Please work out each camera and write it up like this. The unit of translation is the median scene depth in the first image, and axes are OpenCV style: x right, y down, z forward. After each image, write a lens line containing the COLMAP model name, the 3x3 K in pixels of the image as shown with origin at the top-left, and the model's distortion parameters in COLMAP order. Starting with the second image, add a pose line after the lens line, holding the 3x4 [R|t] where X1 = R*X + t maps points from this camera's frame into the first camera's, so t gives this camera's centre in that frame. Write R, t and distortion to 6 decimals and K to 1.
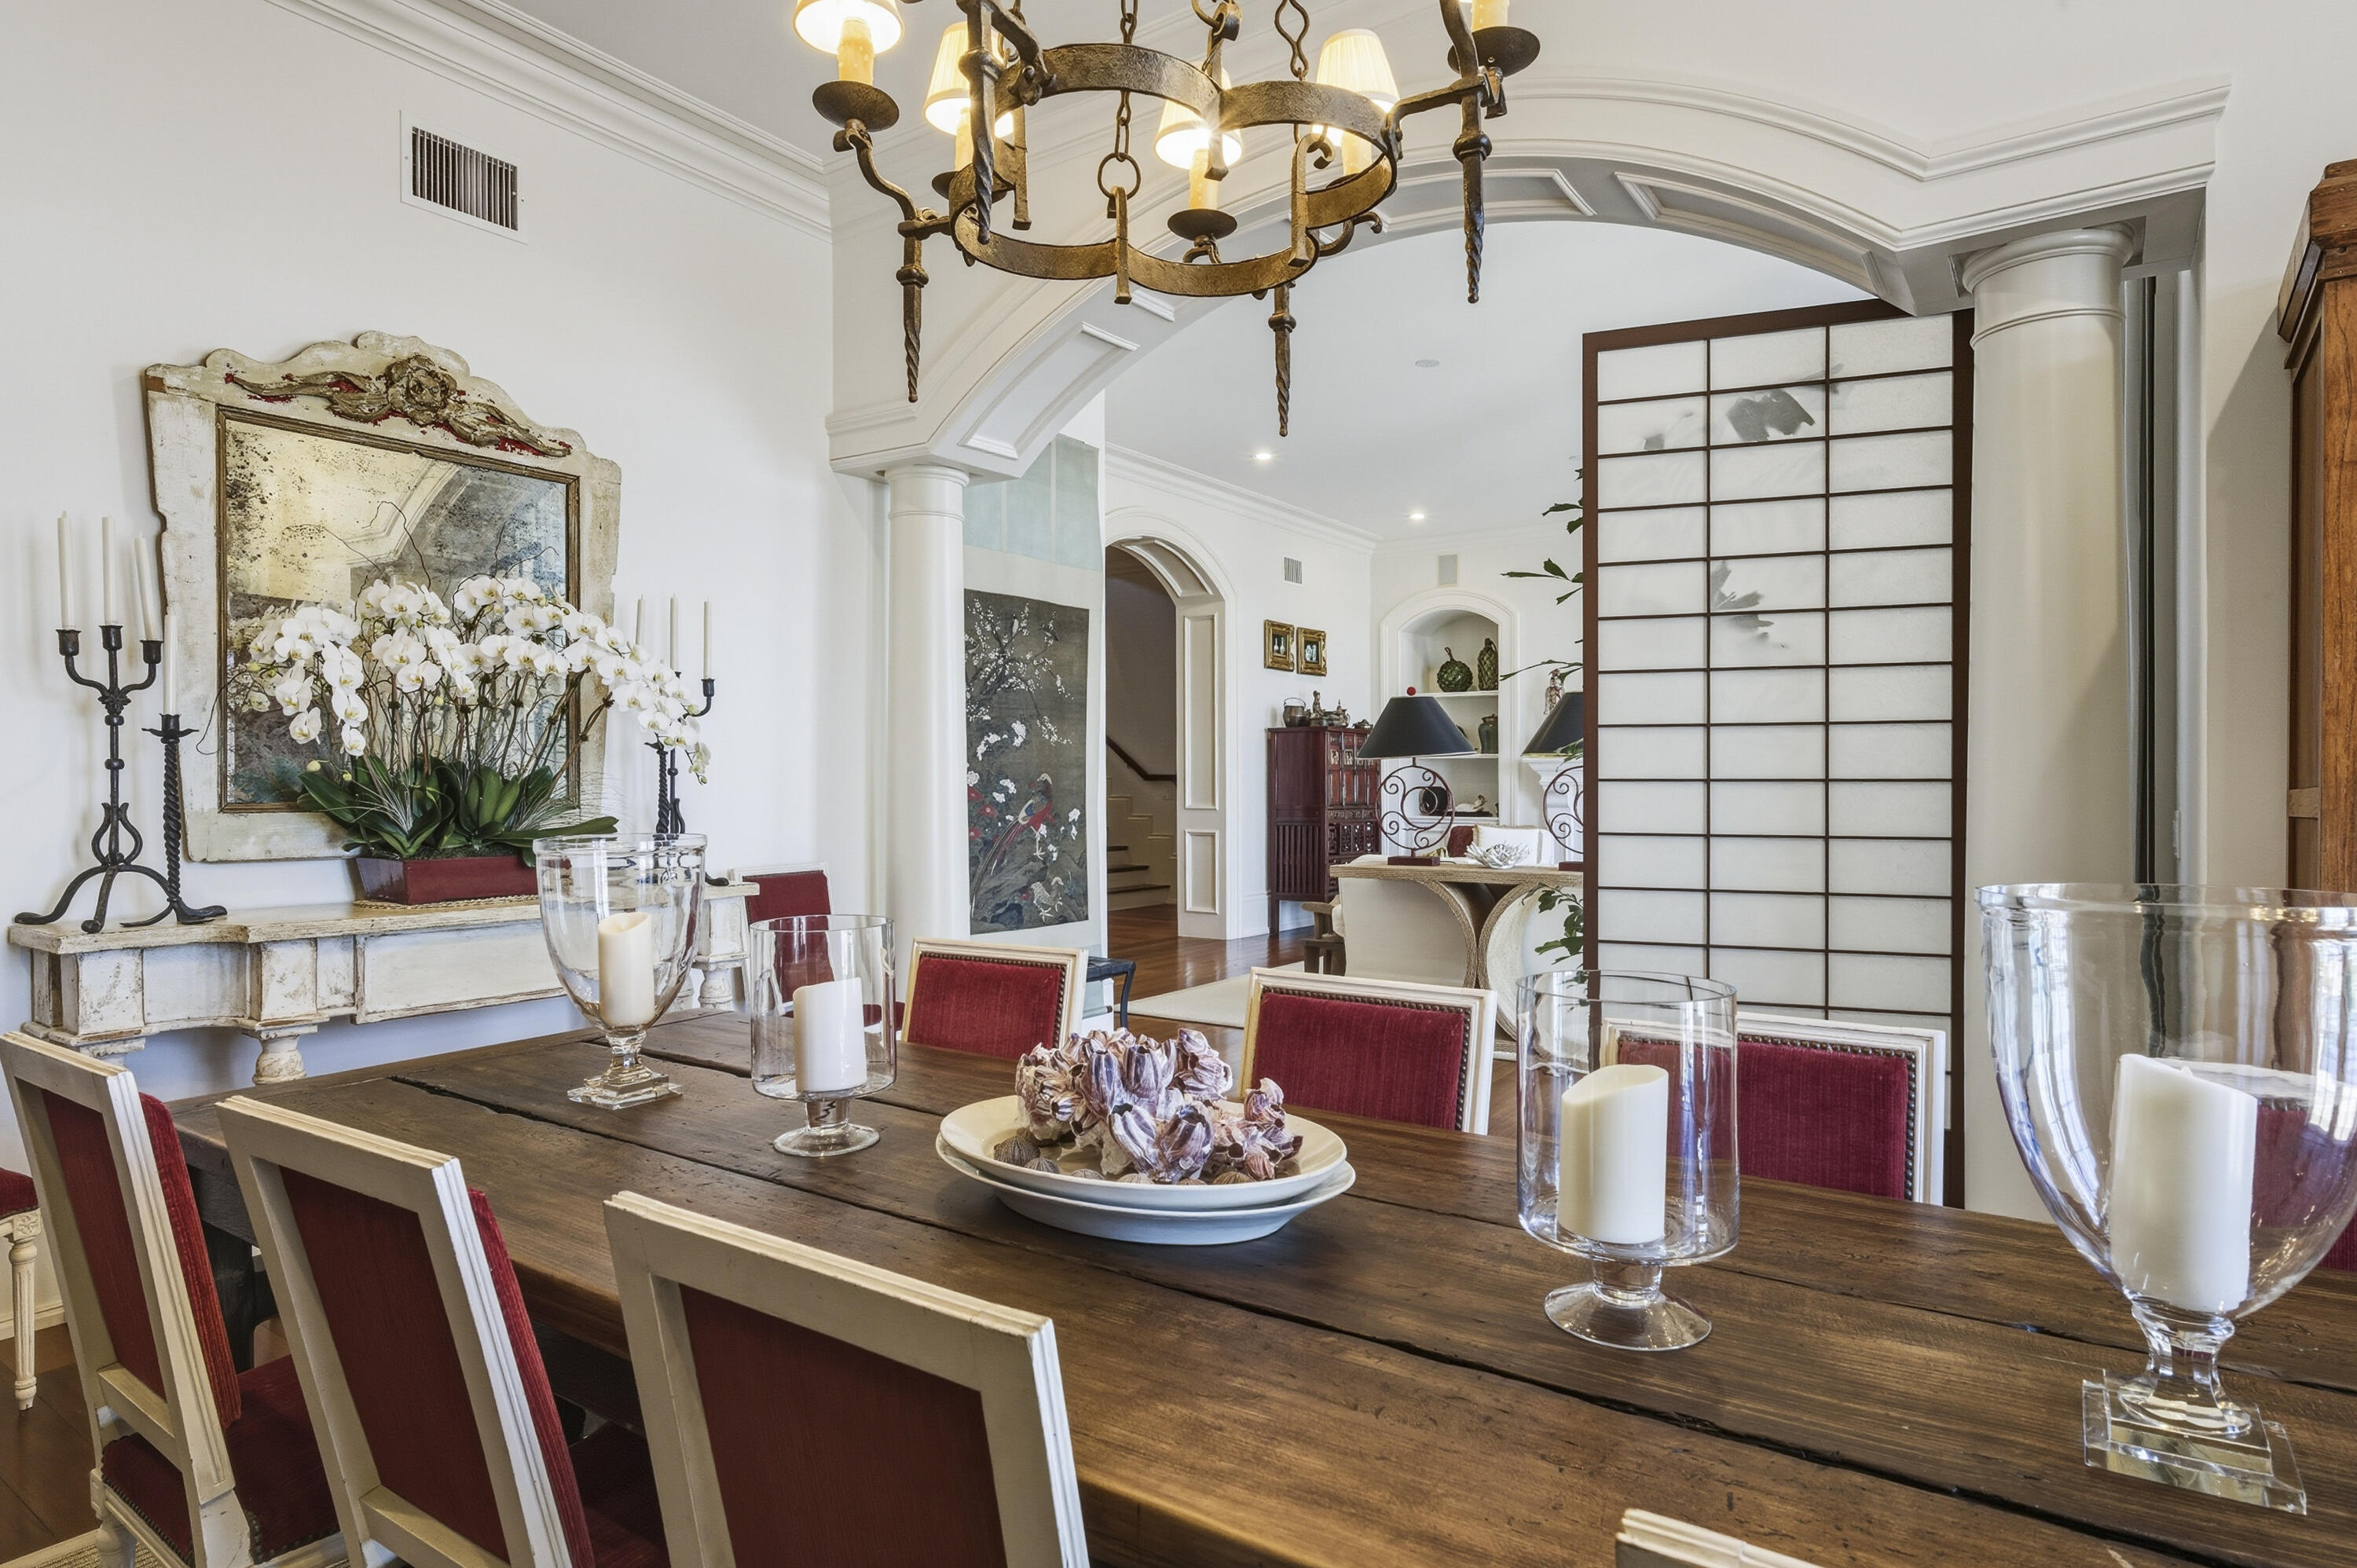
lens RADIAL K [[1311.5, 0, 1180.3], [0, 1311.5, 785.2], [0, 0, 1]] dist [-0.000005, -0.000004]
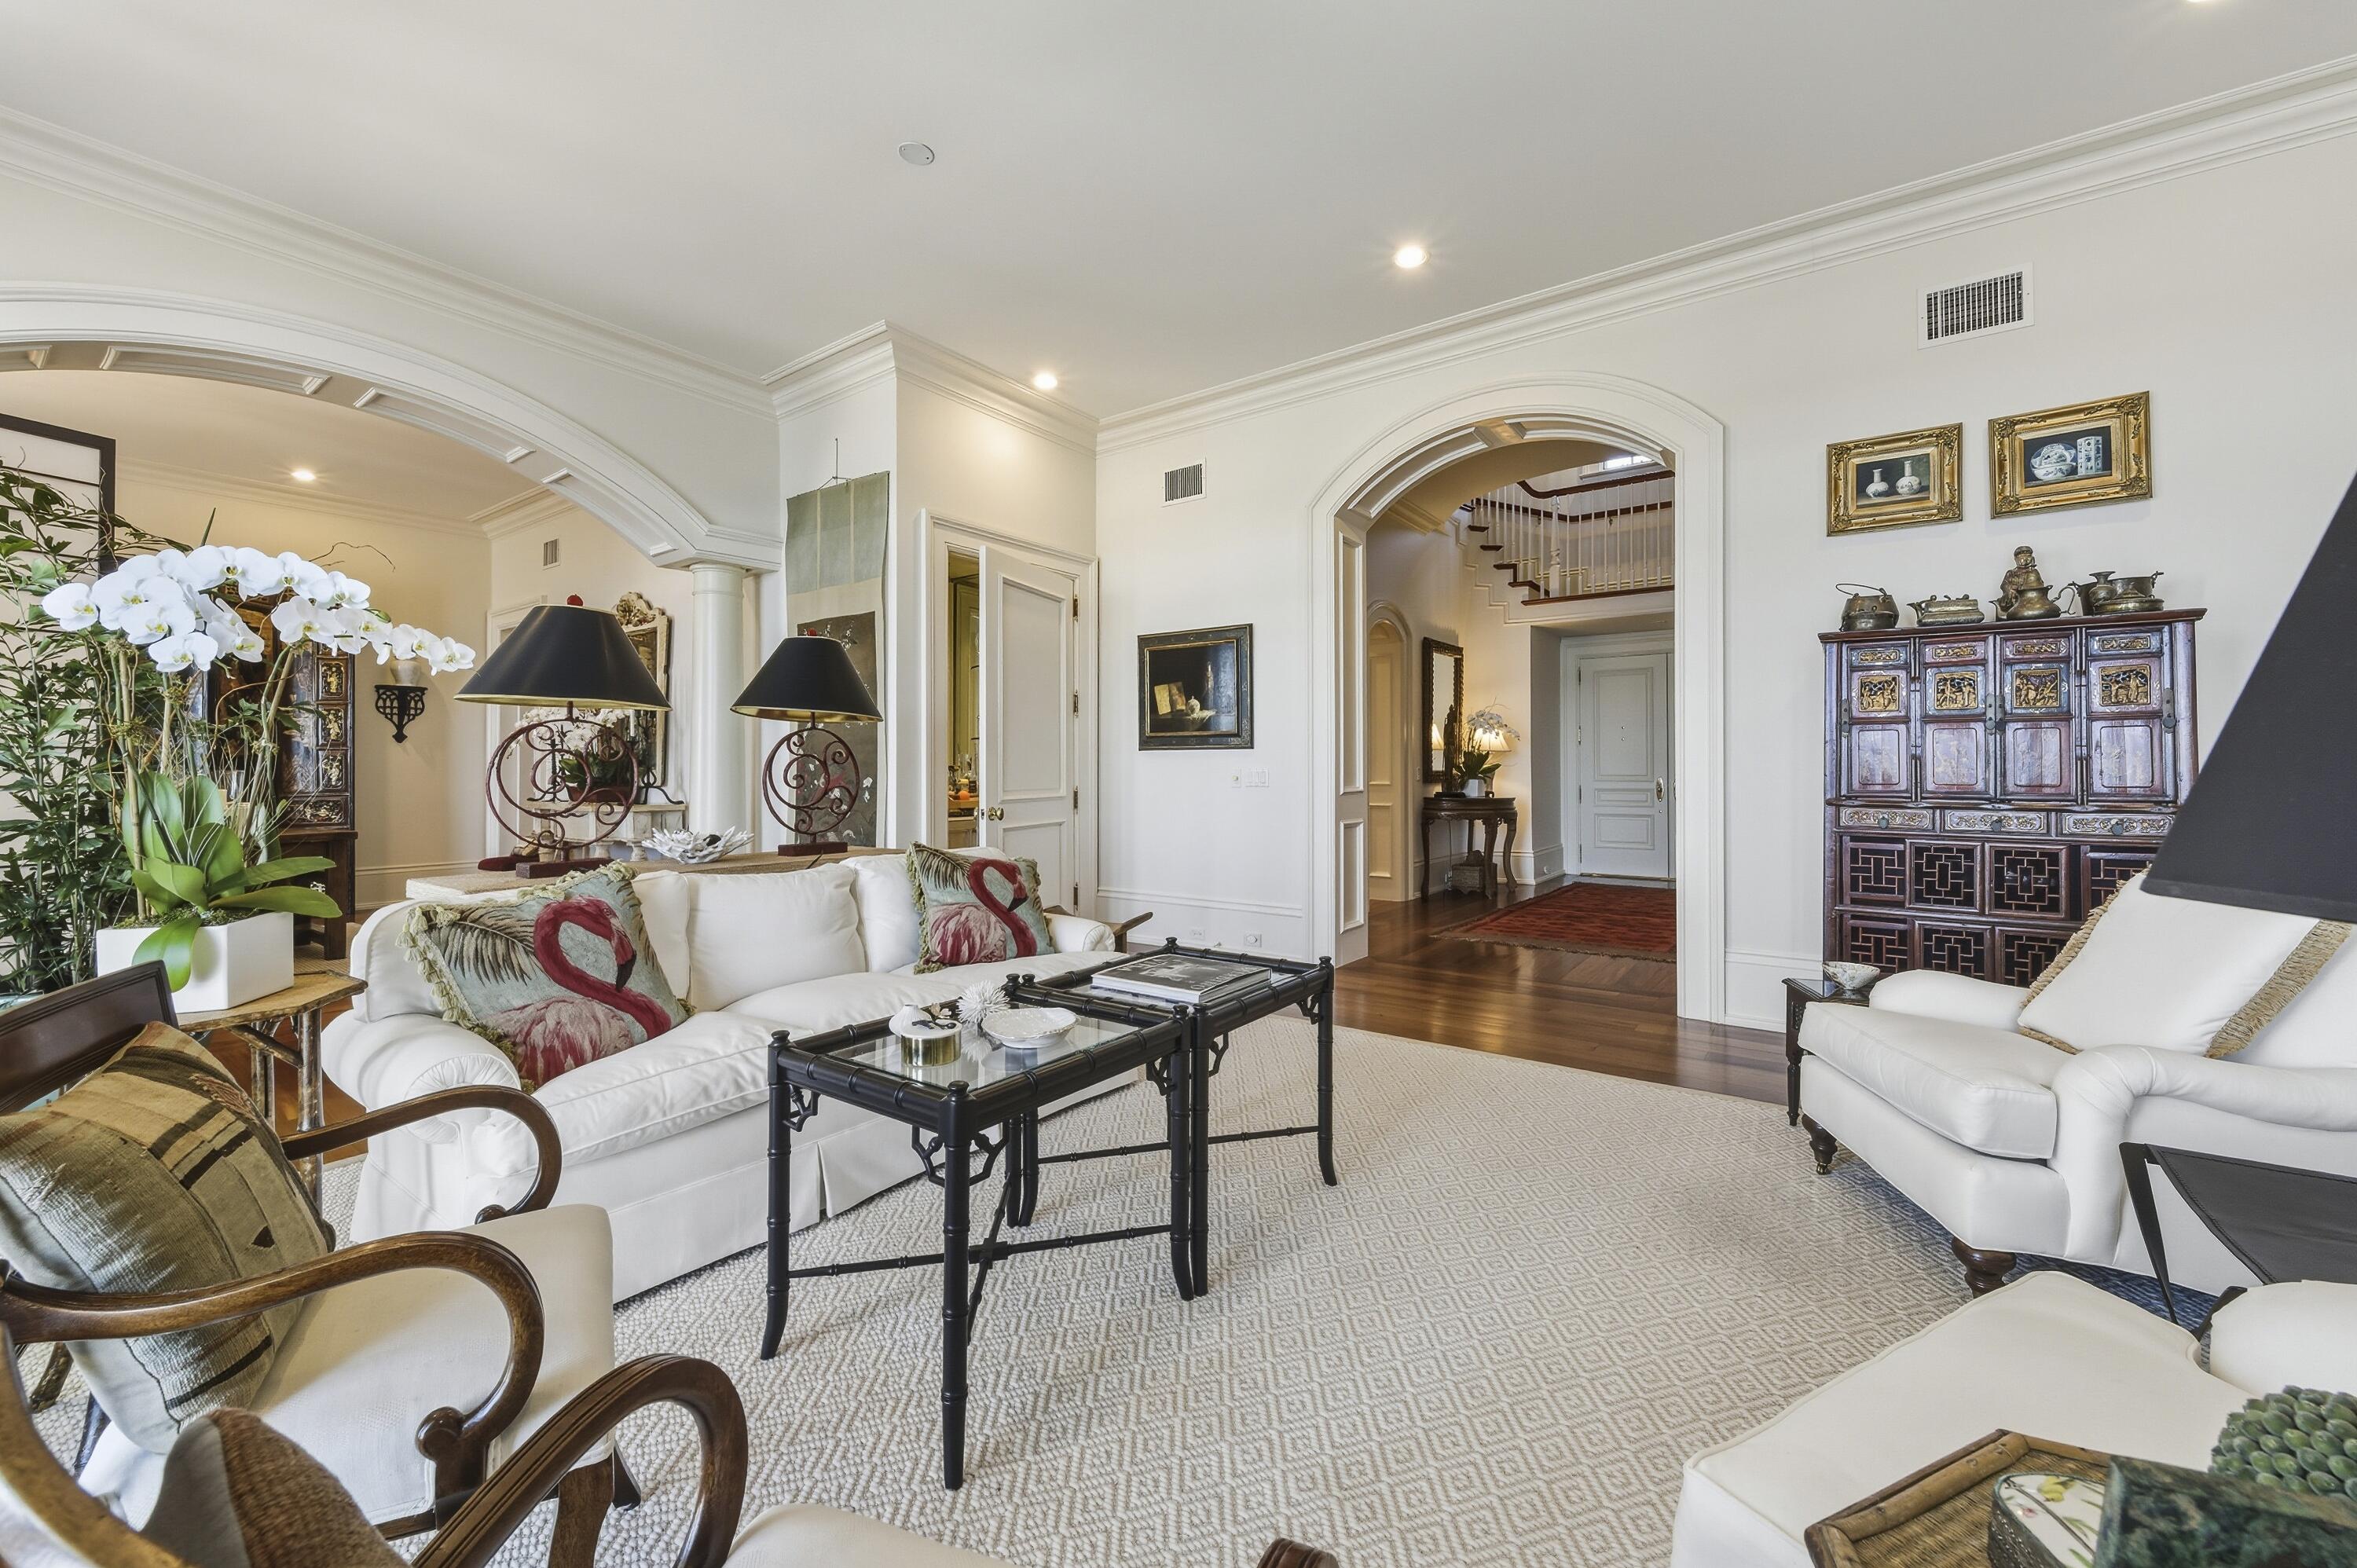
lens RADIAL K [[933.7, 0, 1181.4], [0, 933.7, 771.7], [0, 0, 1]] dist [0.000665, 0.000100]
pose [[-0.020906, 0.000478, -0.999781, 0.754150], [-0.006046, 0.999982, 0.000605, 0.010360], [0.999763, 0.006057, -0.020903, 1.267574]]
